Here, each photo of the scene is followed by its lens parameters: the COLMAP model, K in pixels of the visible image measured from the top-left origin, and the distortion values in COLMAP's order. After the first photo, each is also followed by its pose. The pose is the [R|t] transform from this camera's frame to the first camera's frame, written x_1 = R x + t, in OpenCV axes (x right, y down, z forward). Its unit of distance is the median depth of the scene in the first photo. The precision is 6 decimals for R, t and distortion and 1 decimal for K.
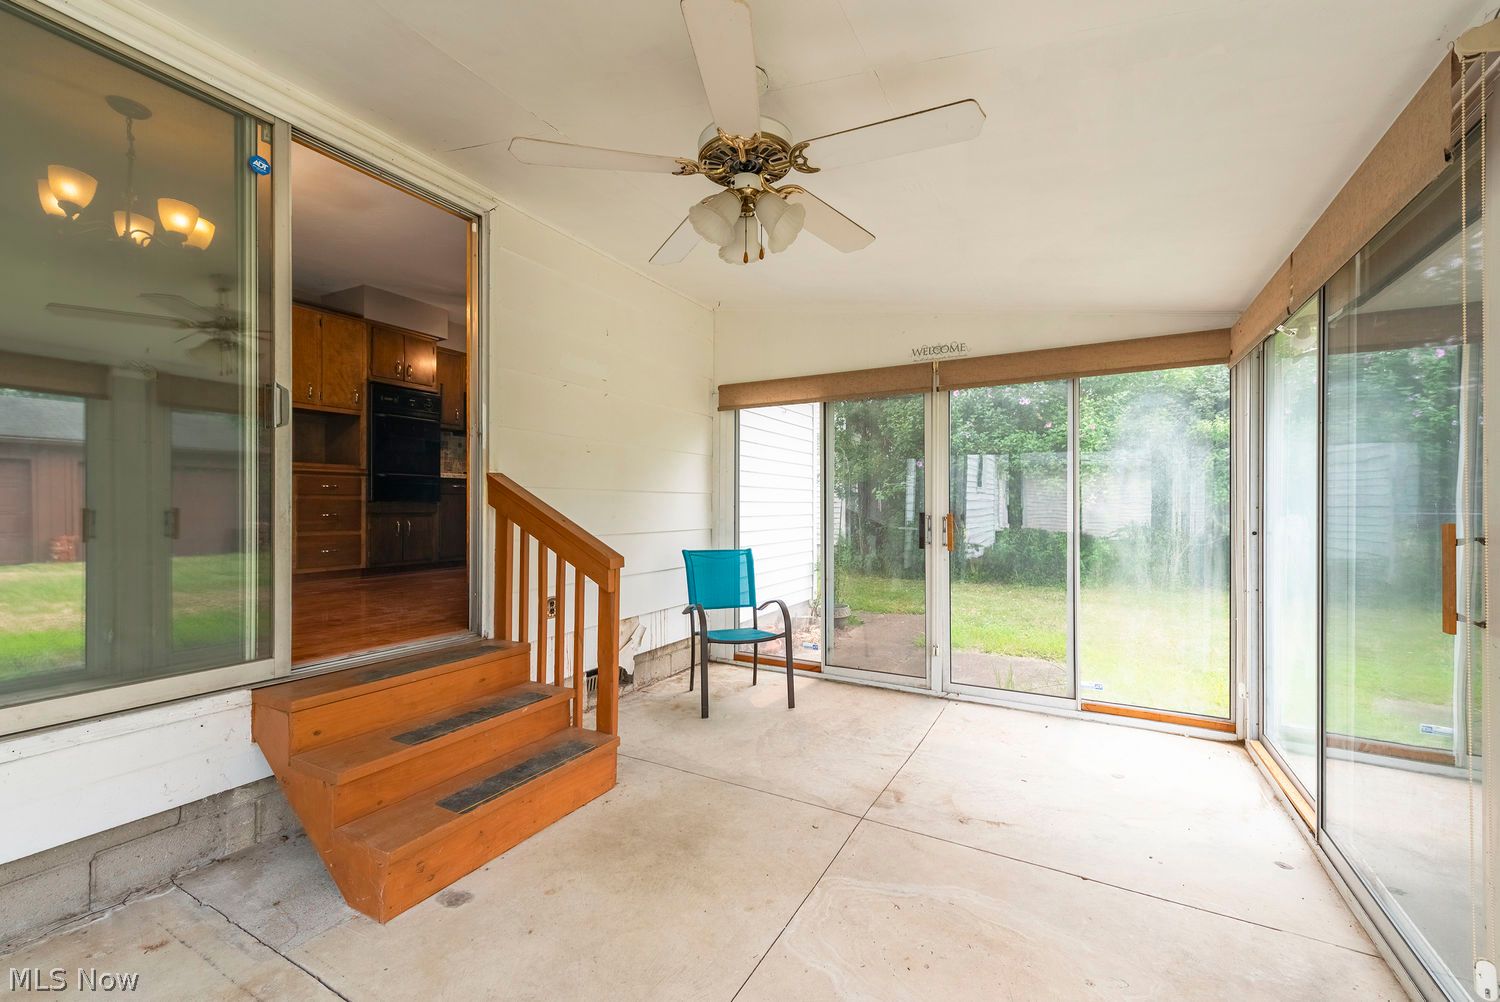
lens RADIAL K [[609.3, 0, 747.2], [0, 609.3, 503.8], [0, 0, 1]] dist [0.010310, -0.006624]
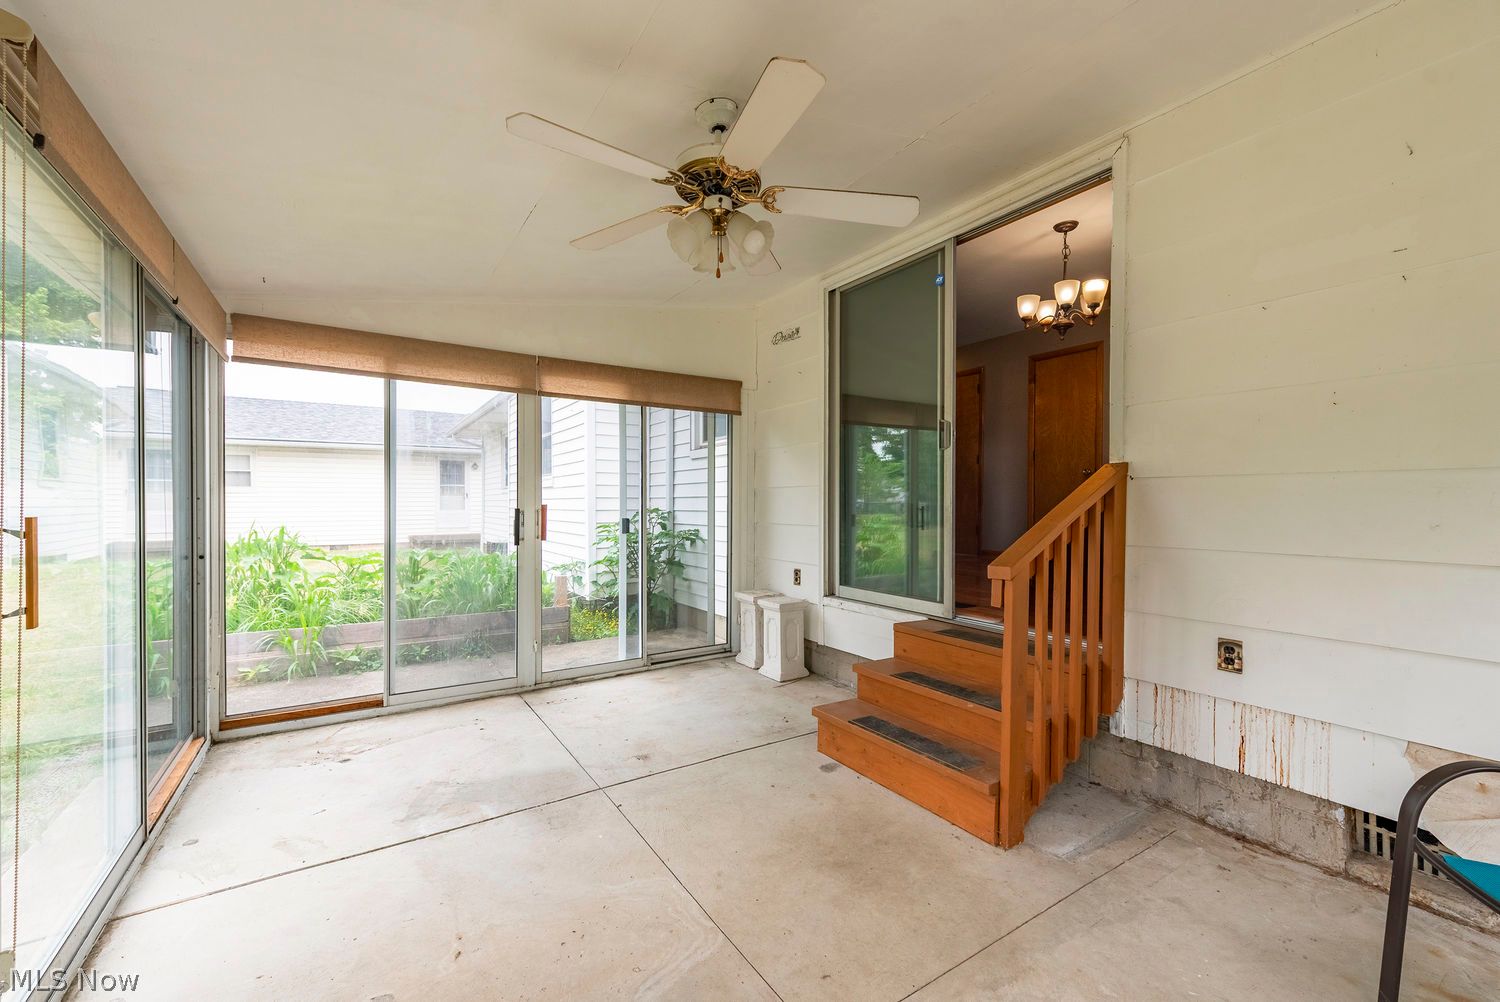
lens RADIAL K [[613.1, 0, 743.1], [0, 613.1, 498.7], [0, 0, 1]] dist [0.001381, -0.000113]
pose [[-0.477238, -0.008573, -0.878733, 0.505632], [-0.002364, 0.999961, -0.008472, 0.007098], [0.878771, -0.001965, -0.477239, 0.837687]]
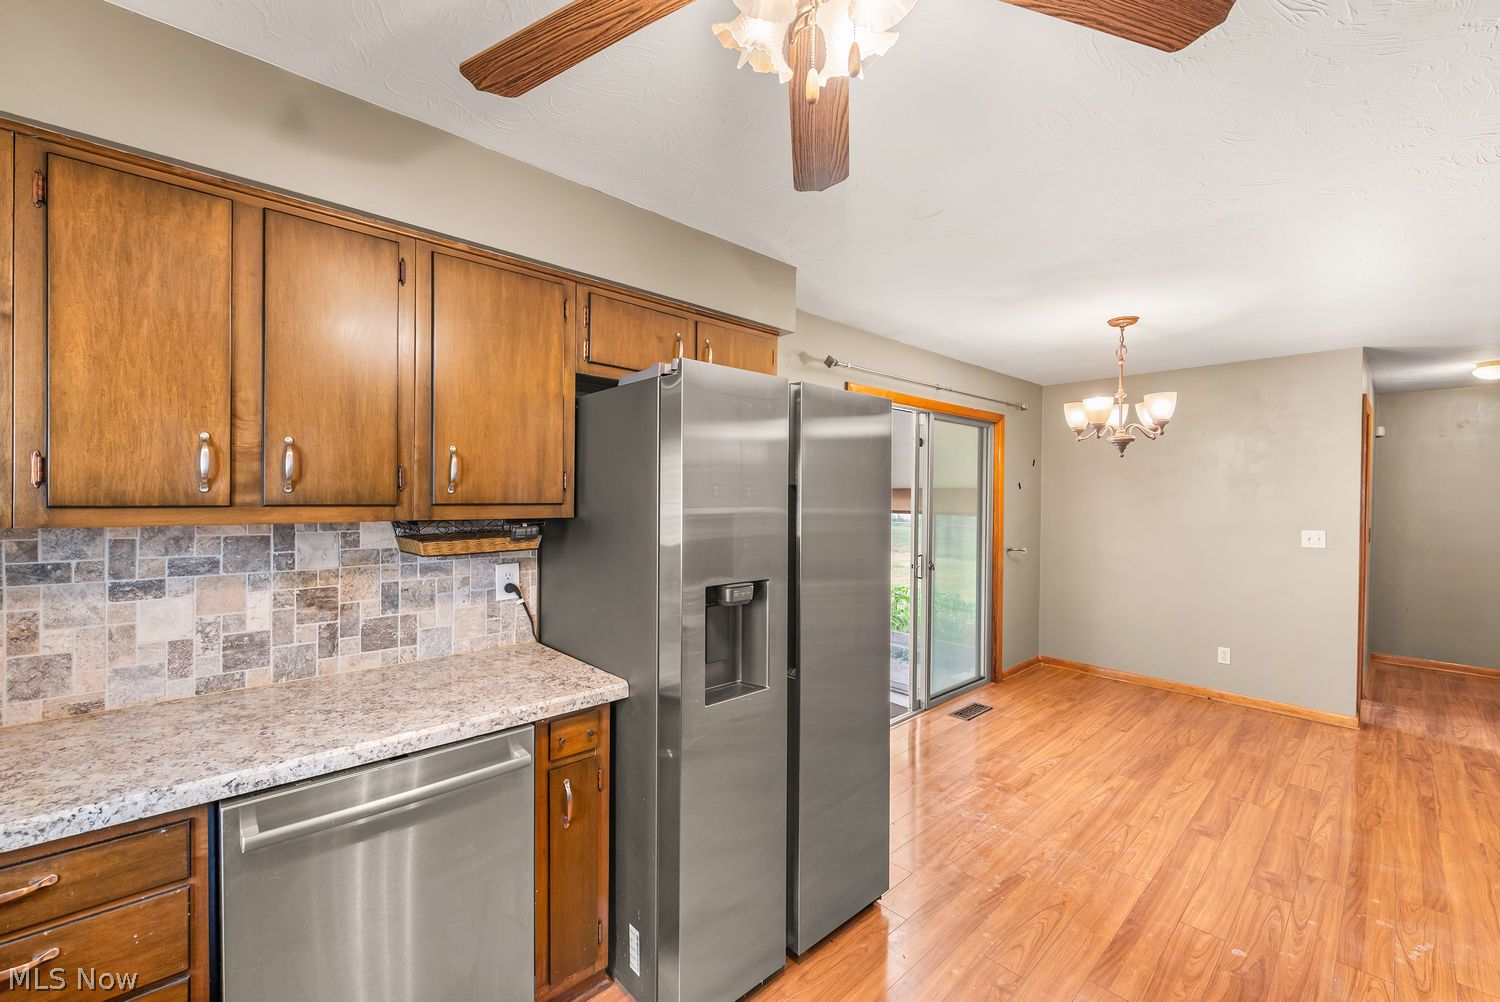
lens RADIAL K [[604.8, 0, 742.5], [0, 604.8, 502.2], [0, 0, 1]] dist [-0.000172, -0.000745]
pose [[-0.948157, -0.013279, 0.317526, -0.564013], [-0.011223, 0.999903, 0.008305, -0.242454], [-0.317605, 0.004311, -0.948213, 1.928857]]
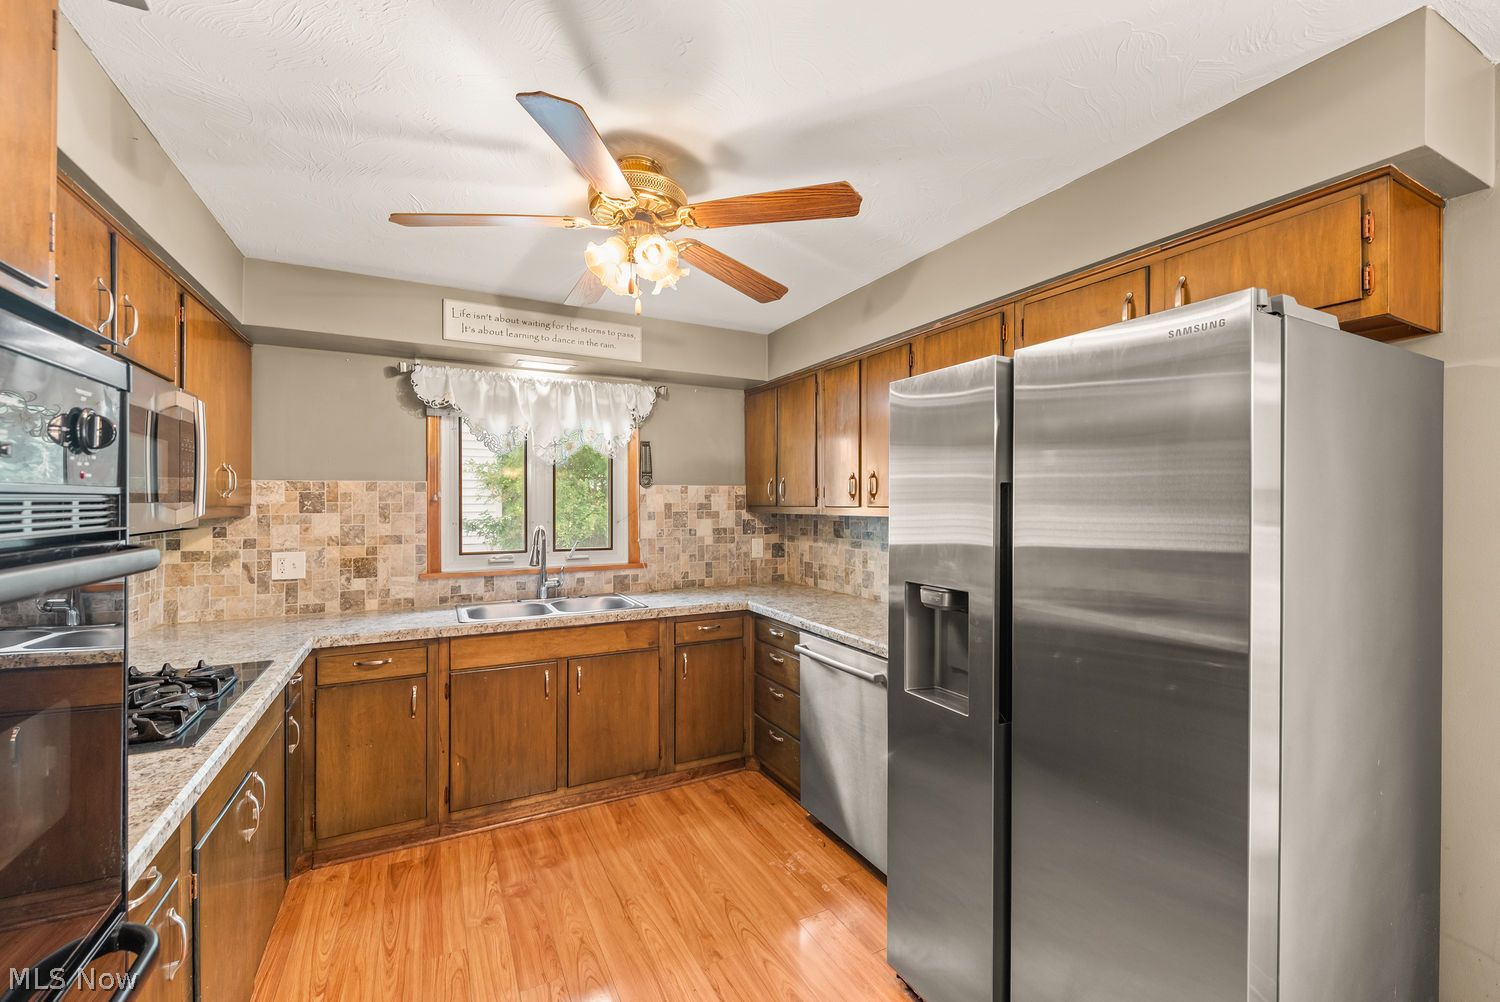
lens RADIAL K [[609.3, 0, 747.2], [0, 609.3, 503.8], [0, 0, 1]] dist [0.010310, -0.006624]
pose [[0.551179, -0.005509, 0.834369, -0.899960], [-0.000524, 0.999976, 0.006949, -0.242257], [-0.834387, -0.004267, 0.551162, 1.313394]]
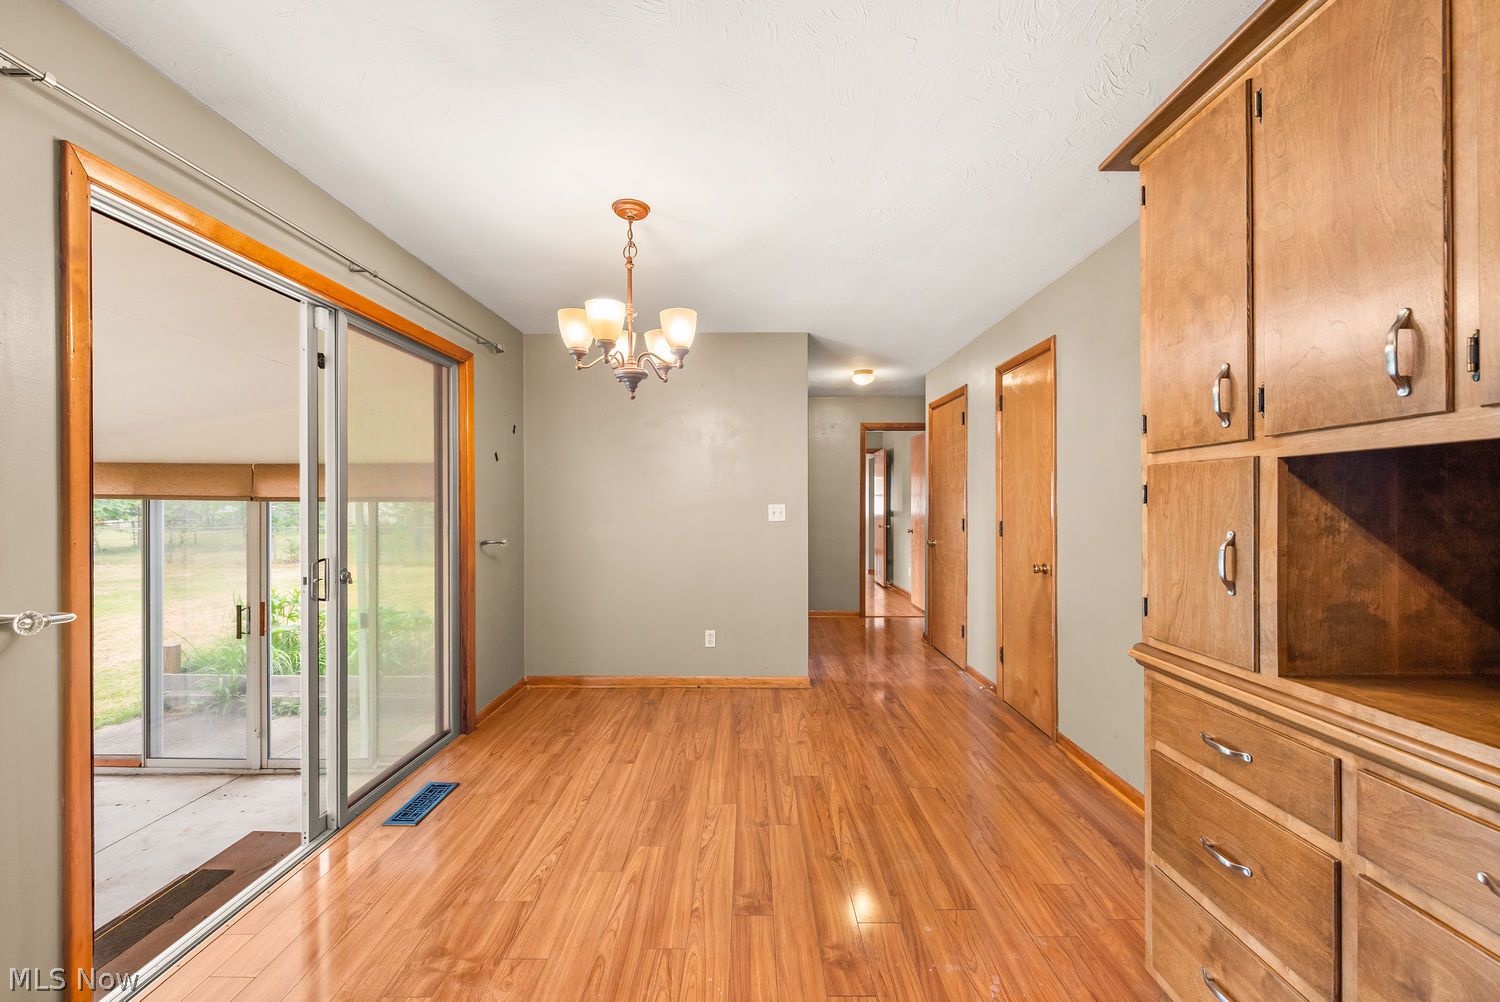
lens RADIAL K [[593.5, 0, 749.4], [0, 593.5, 503.8], [0, 0, 1]] dist [-0.000726, -0.000467]
pose [[-0.876154, 0.001662, -0.482029, -0.619303], [0.001555, 0.999999, 0.000621, -0.192324], [0.482029, -0.000206, -0.876155, 1.483696]]
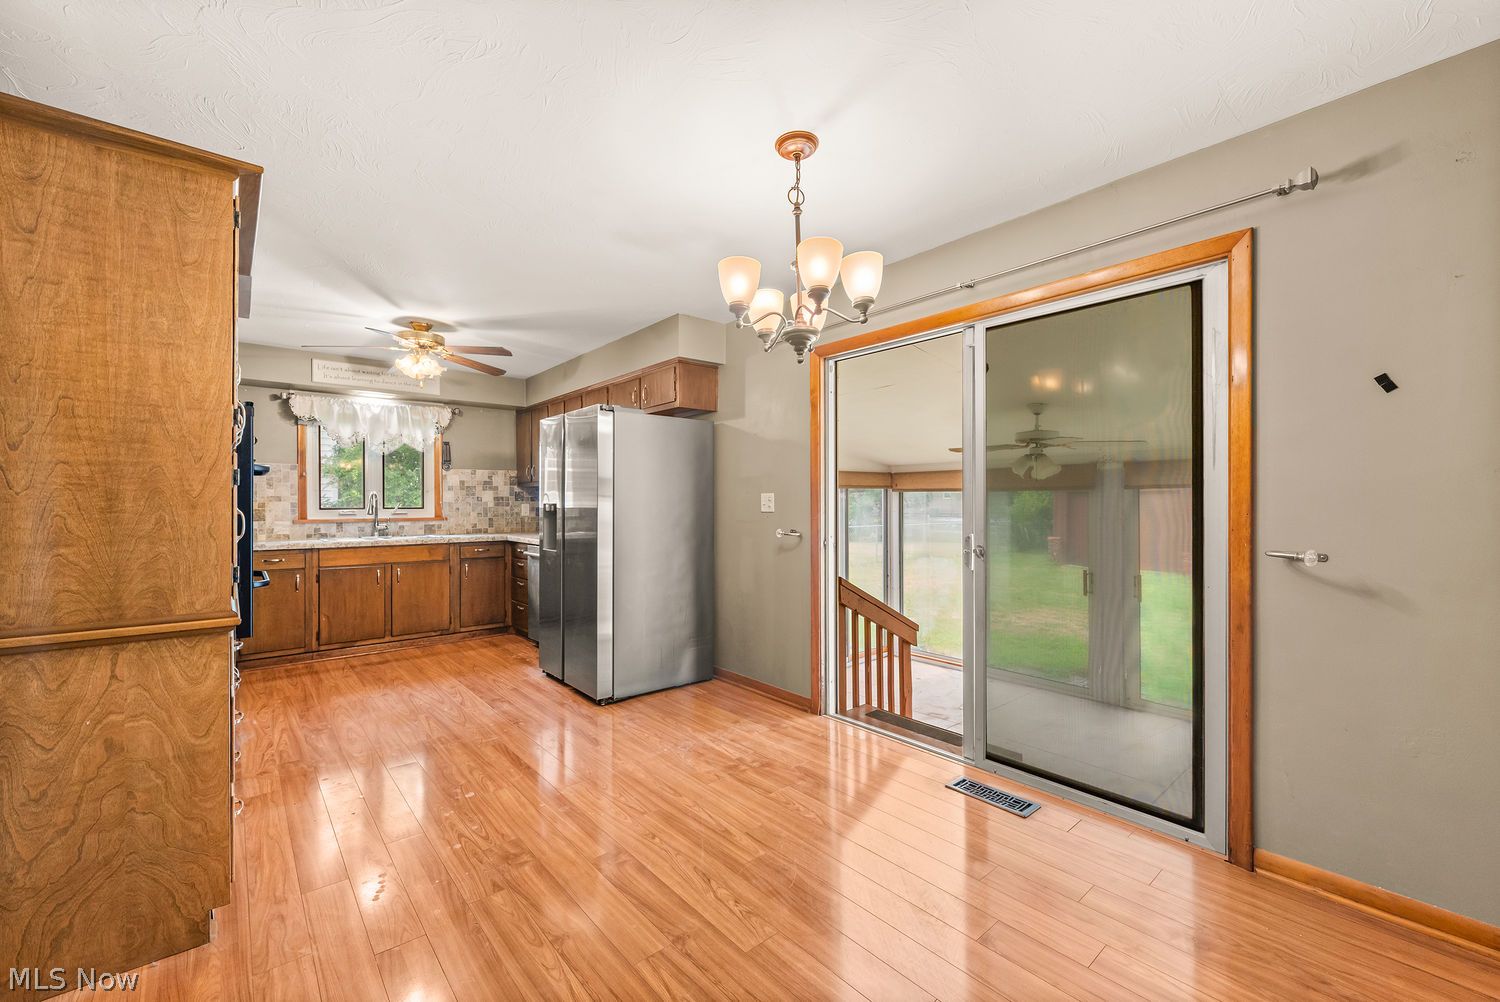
lens RADIAL K [[610.9, 0, 750.0], [0, 610.9, 501.0], [0, 0, 1]] dist [0.000136, -0.000104]
pose [[0.350265, -0.002781, 0.936646, -1.416511], [0.002994, 0.999994, 0.001850, -0.178503], [-0.936646, 0.002156, 0.350272, 0.651682]]
